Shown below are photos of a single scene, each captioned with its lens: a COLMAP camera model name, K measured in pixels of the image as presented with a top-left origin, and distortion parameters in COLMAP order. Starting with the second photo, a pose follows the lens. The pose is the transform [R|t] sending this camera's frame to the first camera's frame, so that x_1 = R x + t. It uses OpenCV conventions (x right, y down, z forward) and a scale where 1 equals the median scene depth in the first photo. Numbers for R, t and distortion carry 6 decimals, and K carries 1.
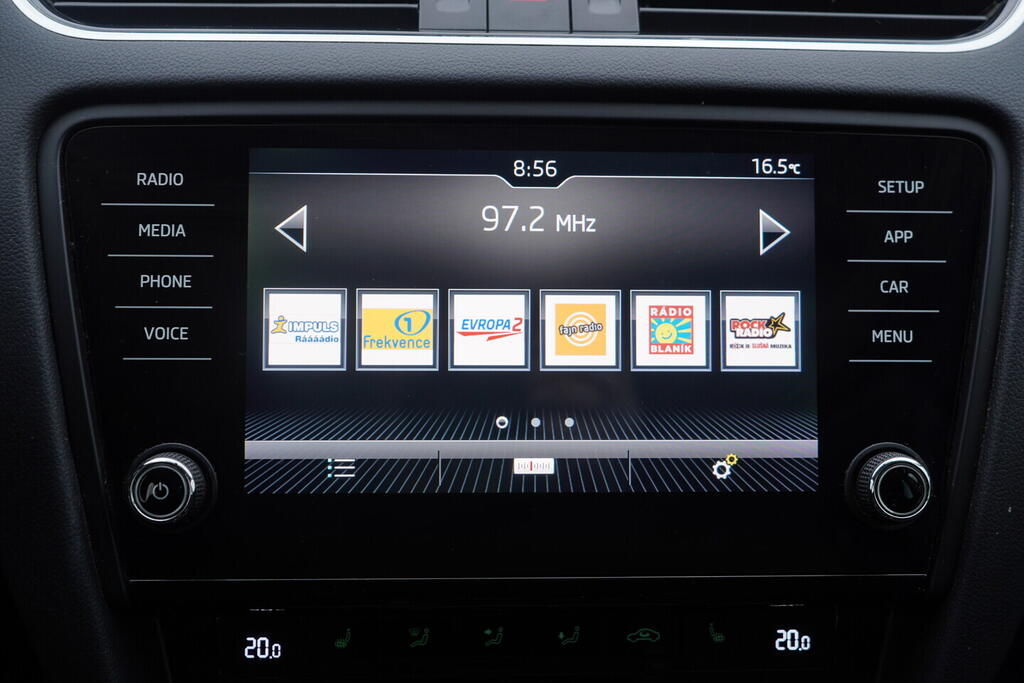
lens RADIAL K [[1052.1, 0, 512.0], [0, 1052.1, 341.5], [0, 0, 1]] dist [-0.001822, 0.020481]
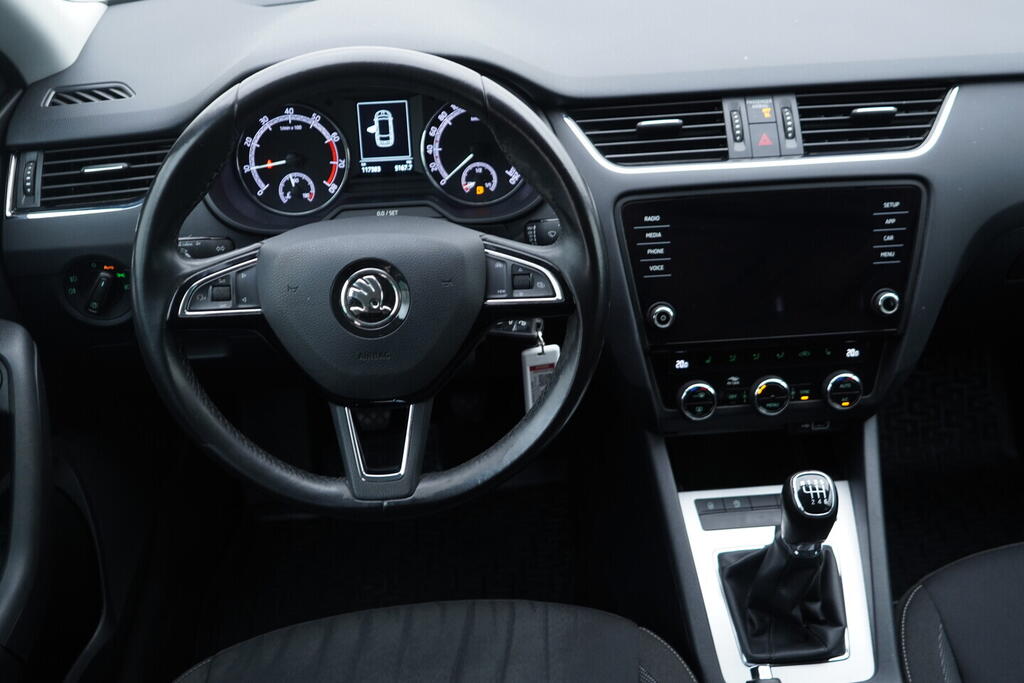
lens RADIAL K [[1052.1, 0, 512.0], [0, 1052.1, 341.5], [0, 0, 1]] dist [-0.001822, 0.020481]
pose [[0.998464, -0.054989, -0.006807, -0.726547], [0.055128, 0.973547, 0.221736, -0.498448], [-0.005566, -0.221770, 0.975083, -2.046295]]
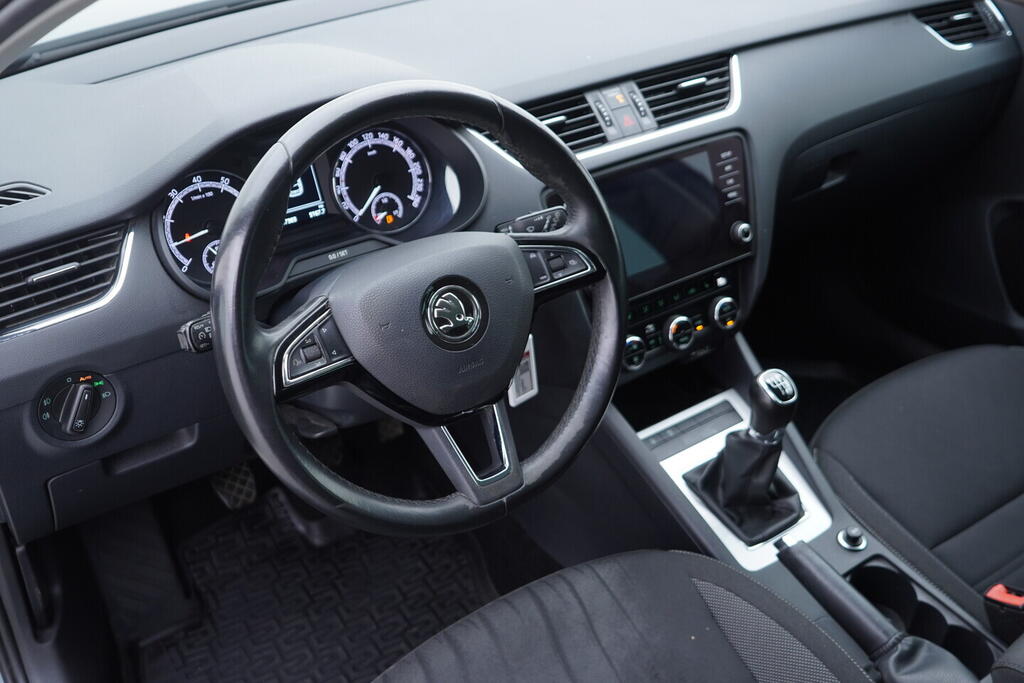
lens RADIAL K [[1052.1, 0, 512.0], [0, 1052.1, 341.5], [0, 0, 1]] dist [-0.001822, 0.020481]
pose [[0.845013, -0.313998, 0.432850, -2.099704], [0.226006, 0.943309, 0.243084, -0.602116], [-0.484639, -0.107582, 0.868073, -1.943598]]
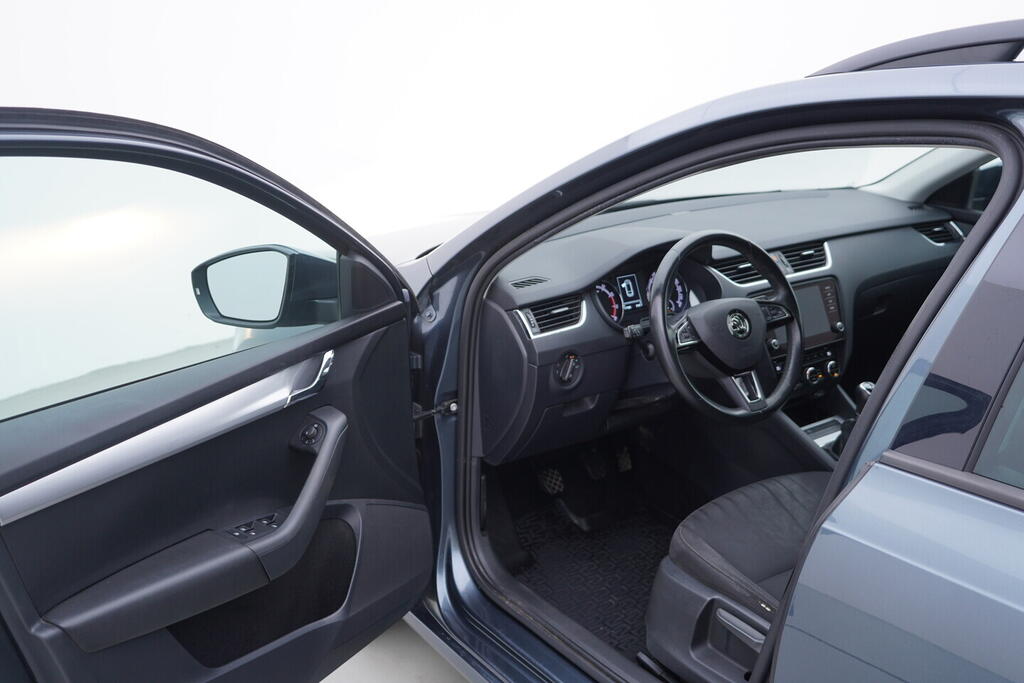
lens RADIAL K [[1052.1, 0, 512.0], [0, 1052.1, 341.5], [0, 0, 1]] dist [-0.001822, 0.020481]
pose [[0.837493, -0.189467, 0.512550, -5.273687], [0.227082, 0.973813, -0.011071, -0.201033], [-0.497030, 0.125663, 0.858586, -4.125237]]
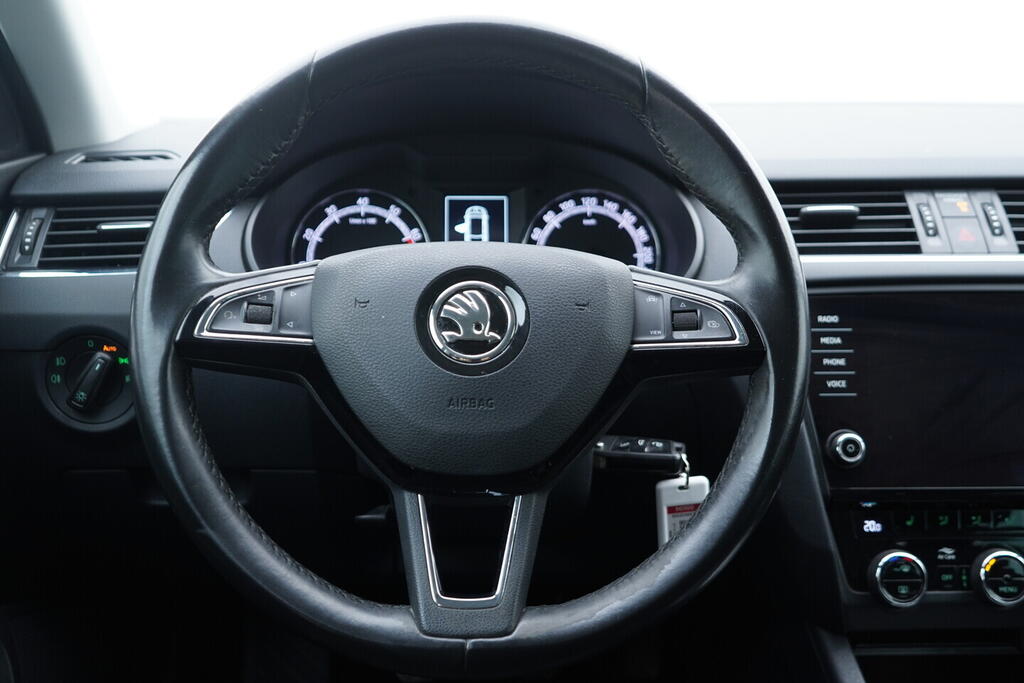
lens RADIAL K [[1052.1, 0, 512.0], [0, 1052.1, 341.5], [0, 0, 1]] dist [-0.001822, 0.020481]
pose [[0.999763, -0.013650, -0.016974, -0.976654], [0.011206, 0.990574, -0.136518, 0.203585], [0.018678, 0.136295, 0.990492, -1.301996]]
